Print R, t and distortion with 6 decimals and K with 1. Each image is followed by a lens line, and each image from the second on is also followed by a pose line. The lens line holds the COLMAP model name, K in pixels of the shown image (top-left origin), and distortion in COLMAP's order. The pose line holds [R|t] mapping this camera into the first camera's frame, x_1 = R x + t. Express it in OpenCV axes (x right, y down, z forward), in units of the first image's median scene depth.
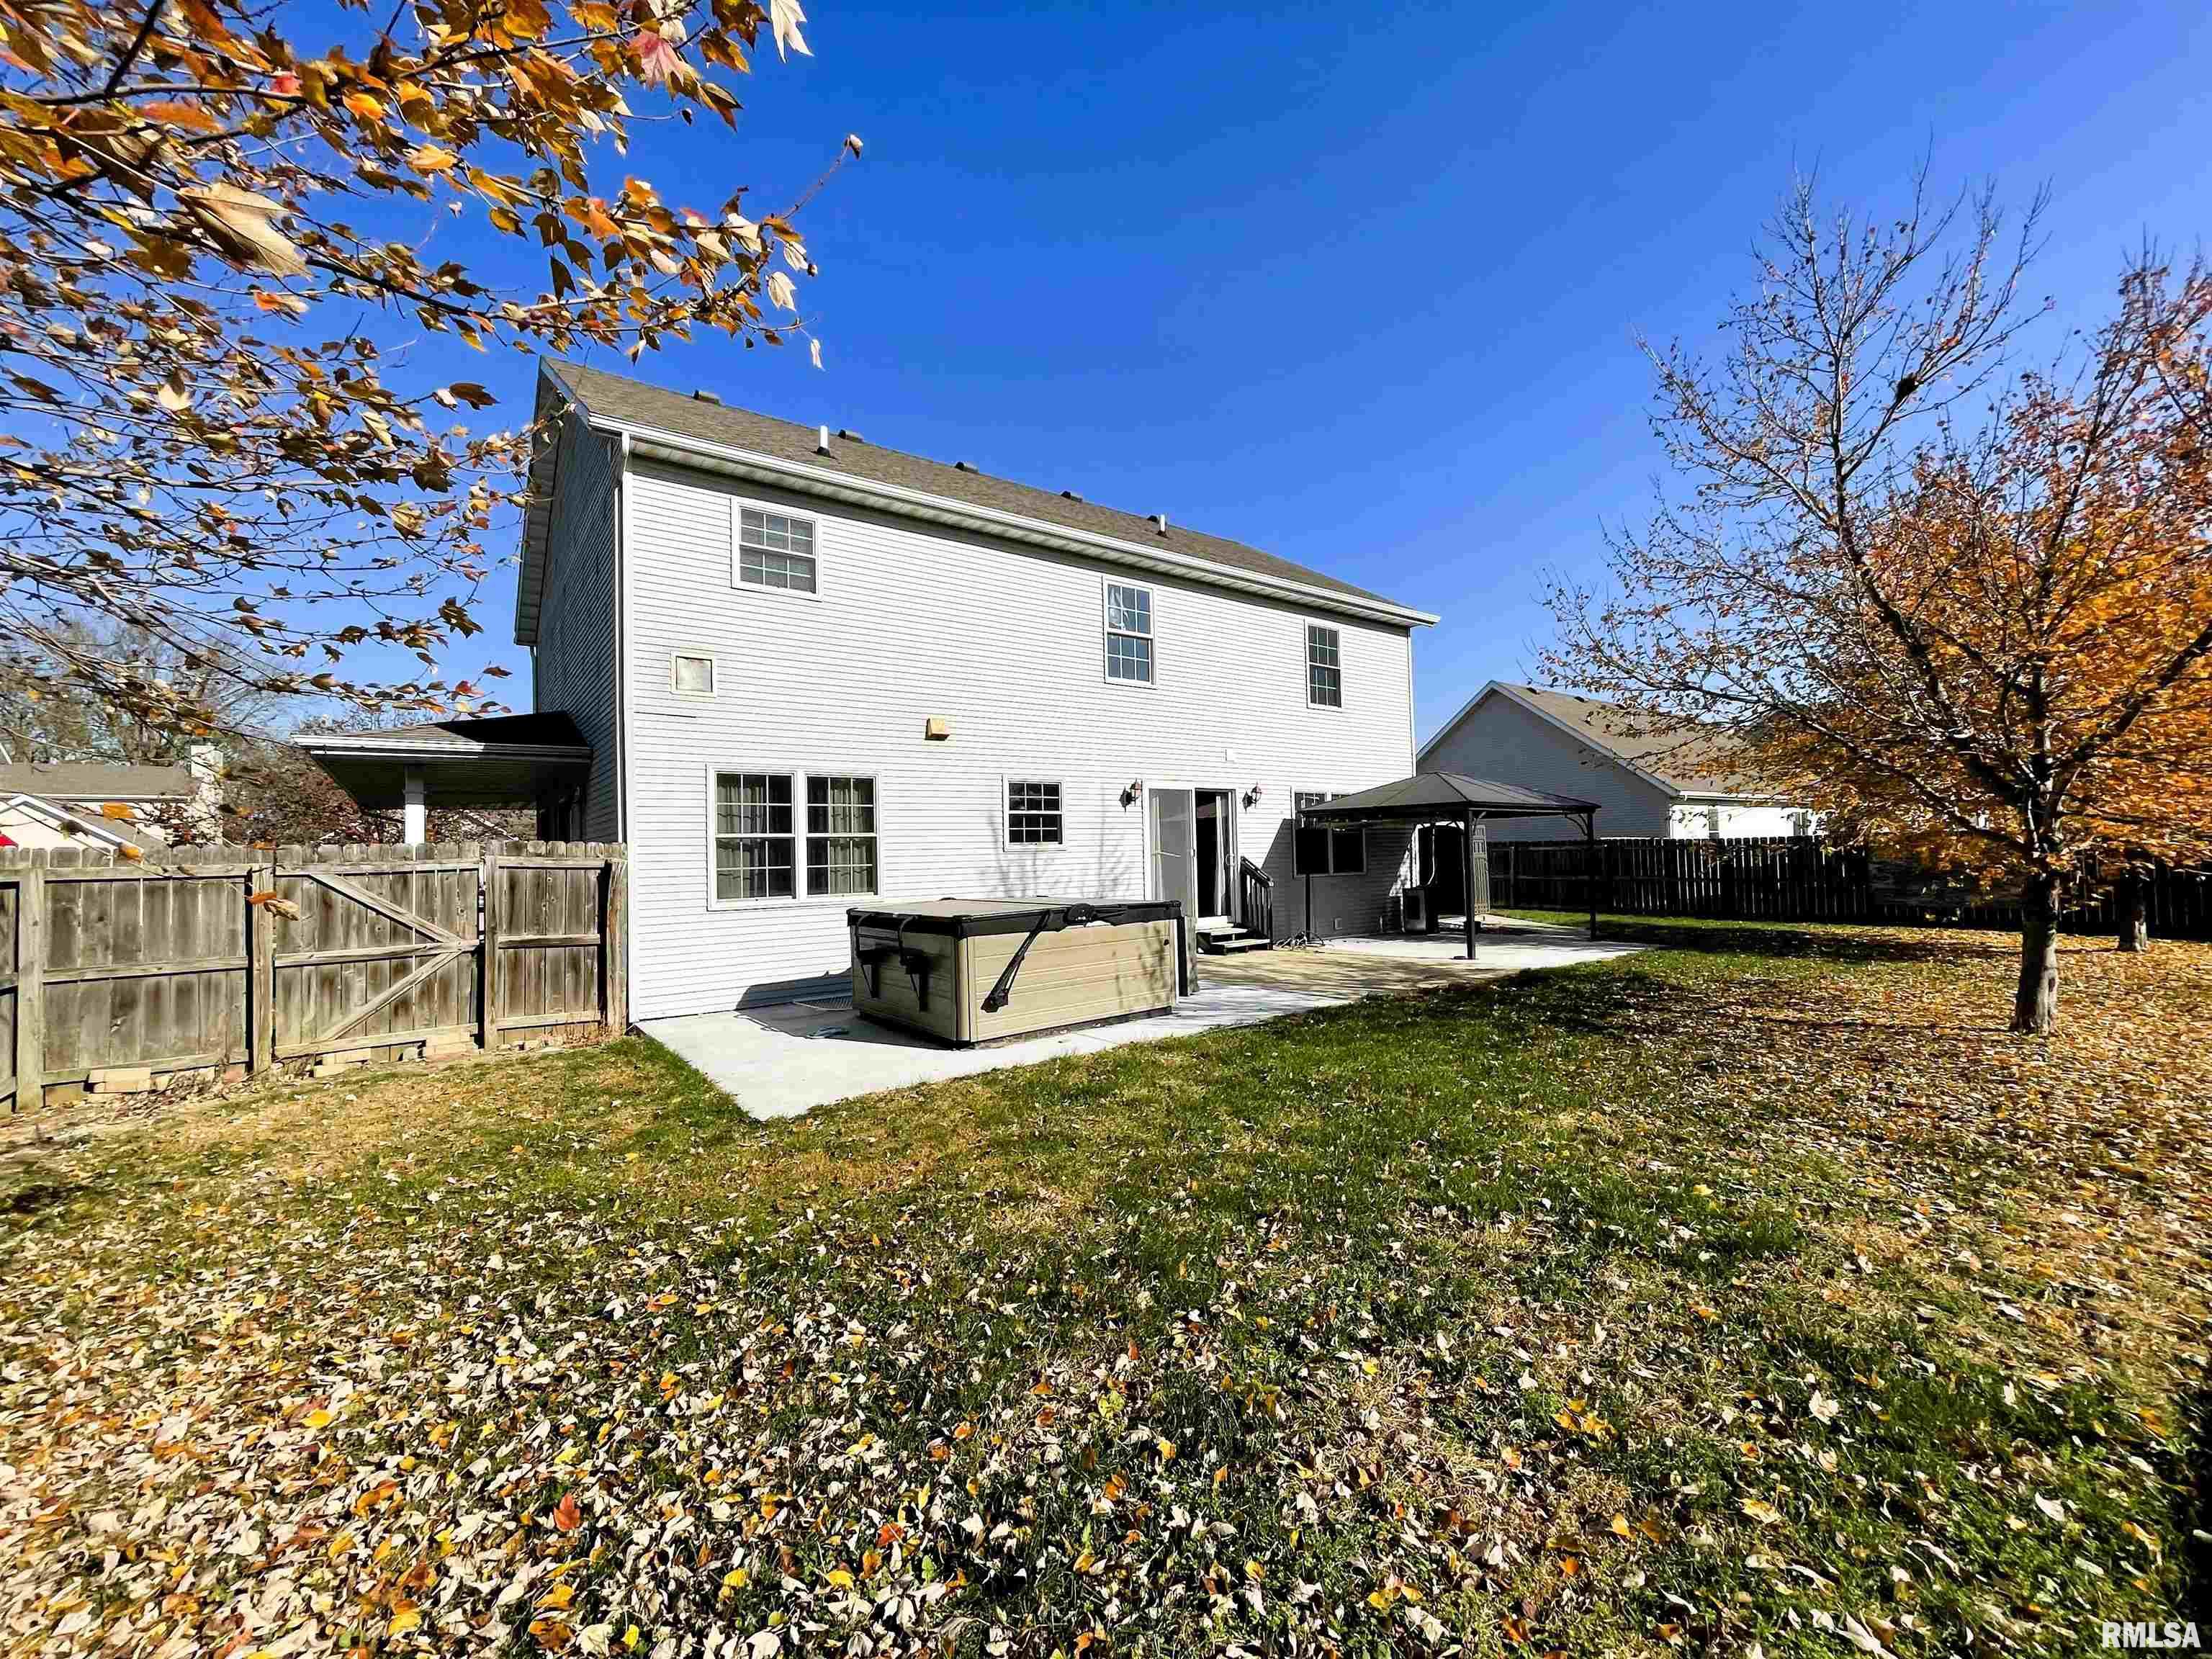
lens RADIAL K [[900.7, 0, 1110.3], [0, 900.7, 823.7], [0, 0, 1]] dist [-0.001711, 0.000475]
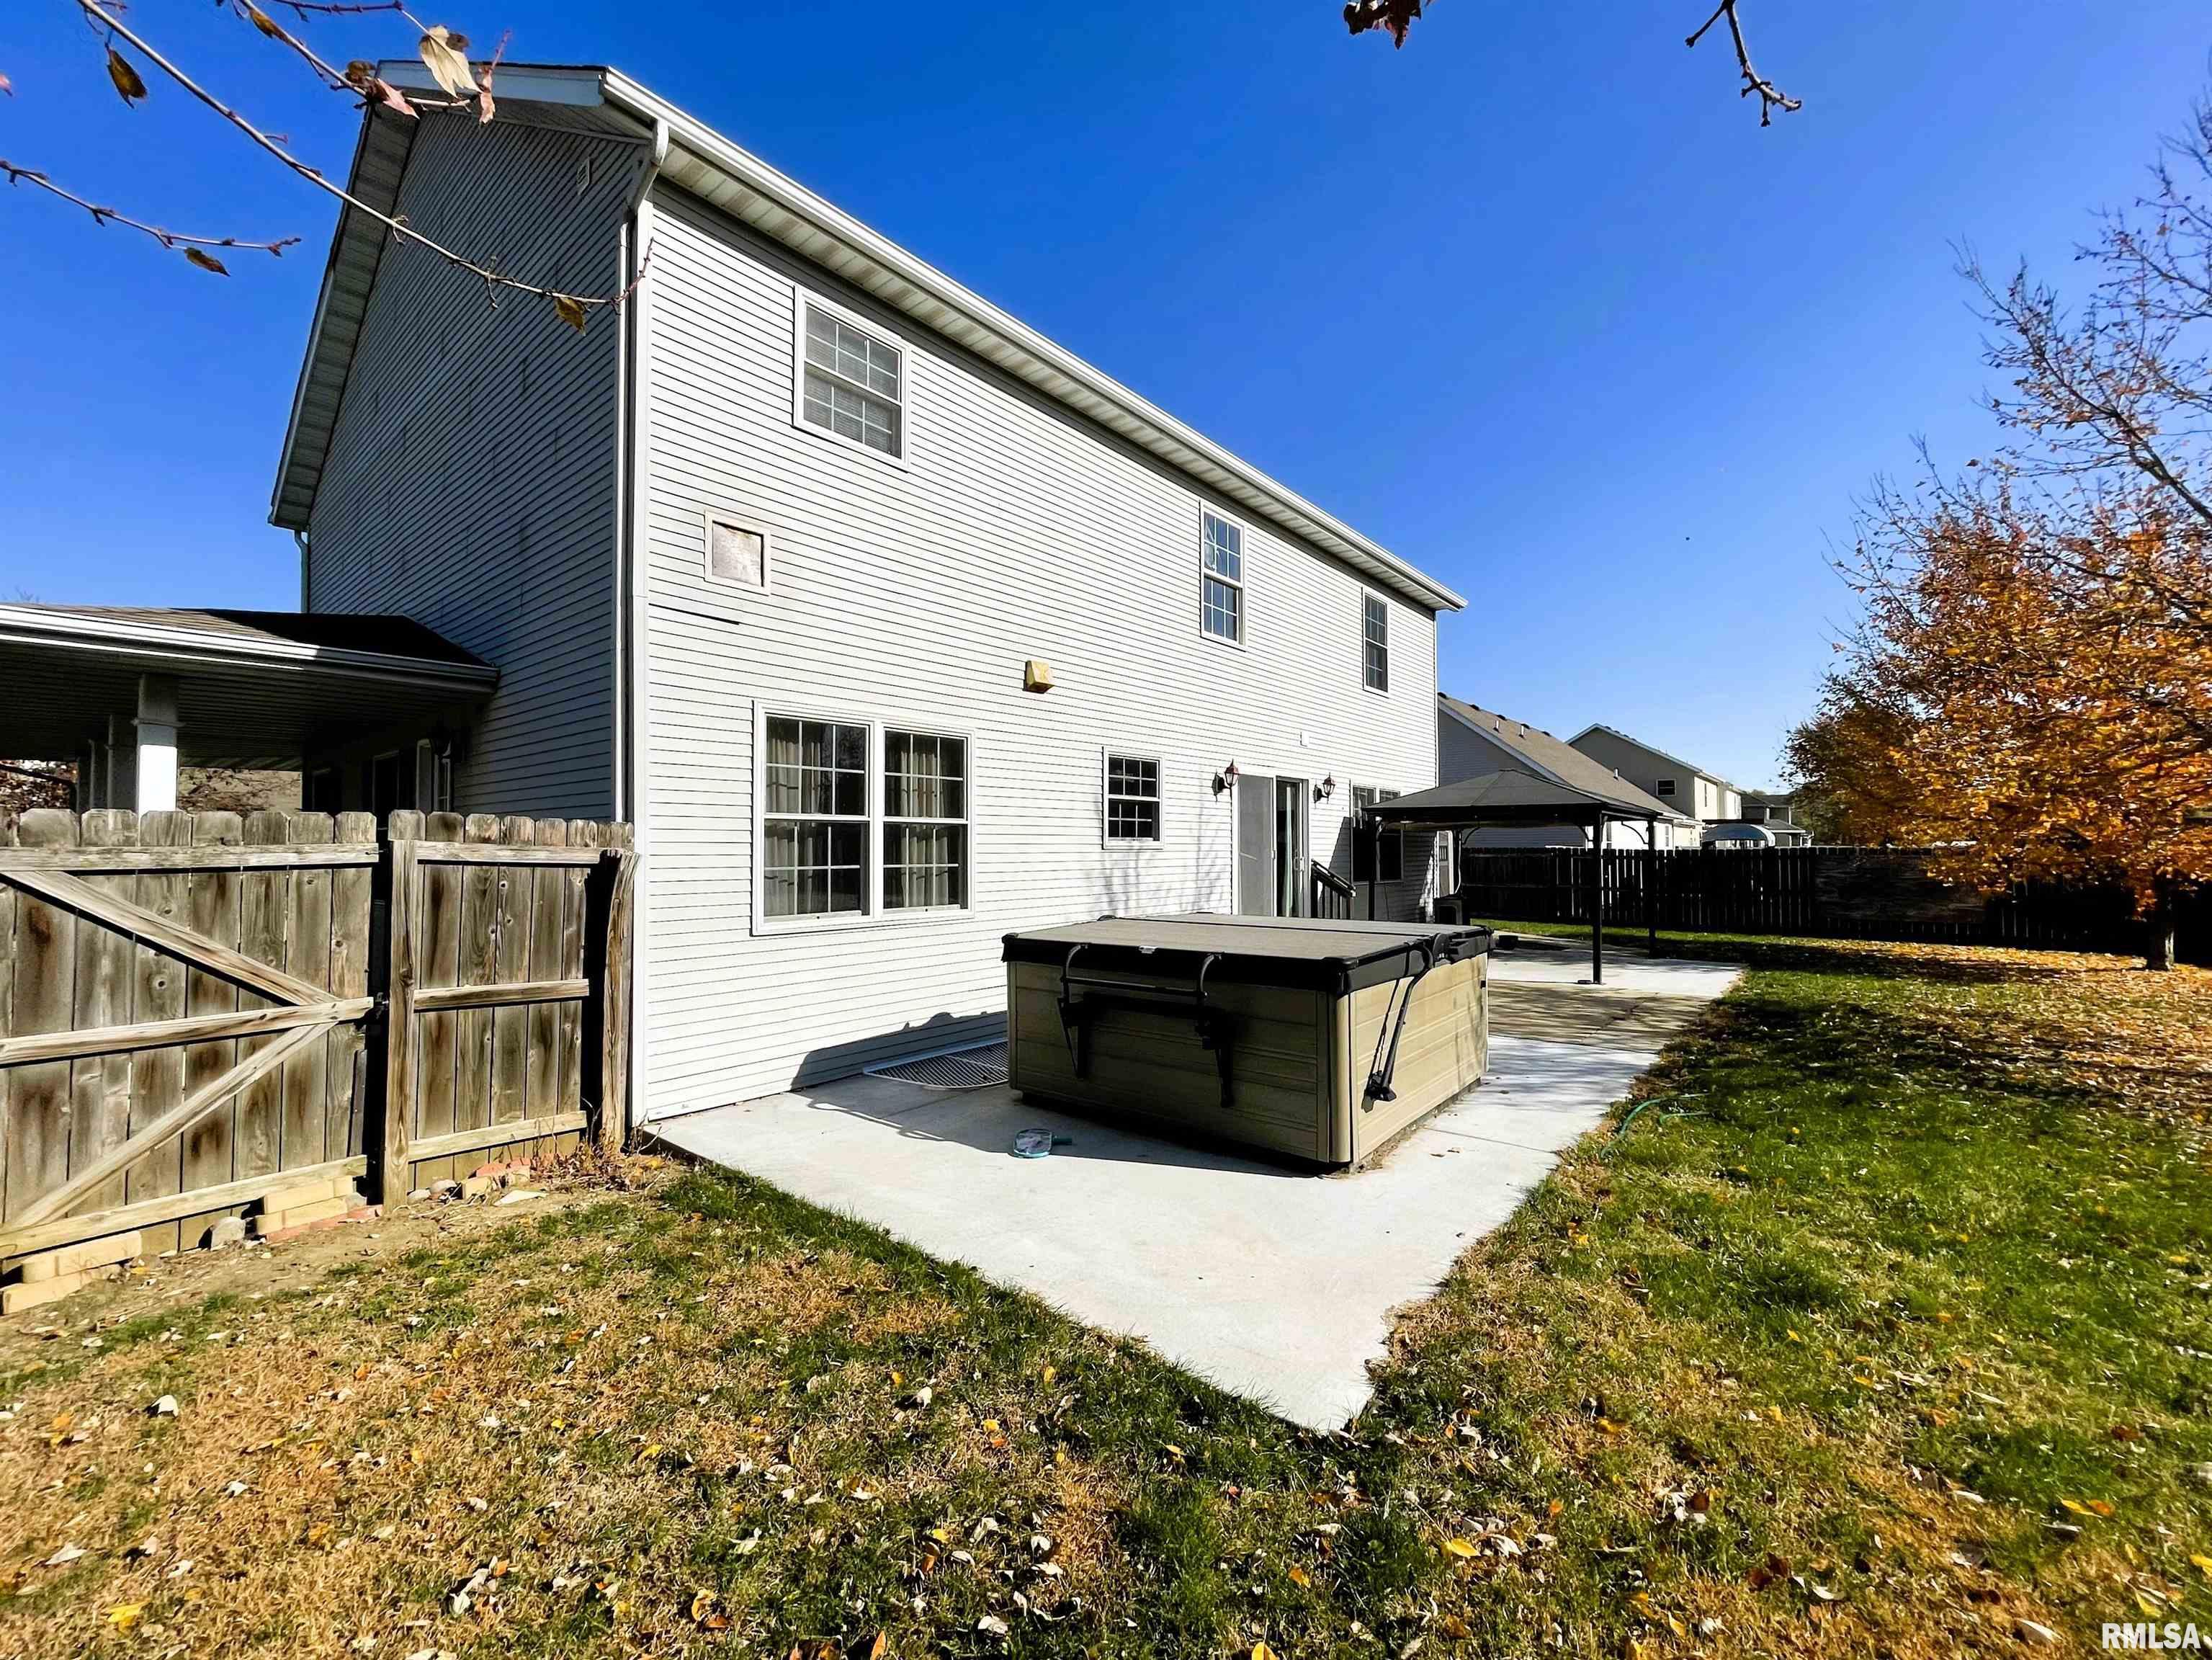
lens RADIAL K [[900.8, 0, 1097.8], [0, 900.8, 823.4], [0, 0, 1]] dist [-0.001711, 0.000475]
pose [[0.973259, 0.029362, 0.227828, -0.343733], [-0.030436, 0.999536, 0.001199, 0.010654], [-0.227687, -0.008101, 0.973701, 0.324850]]
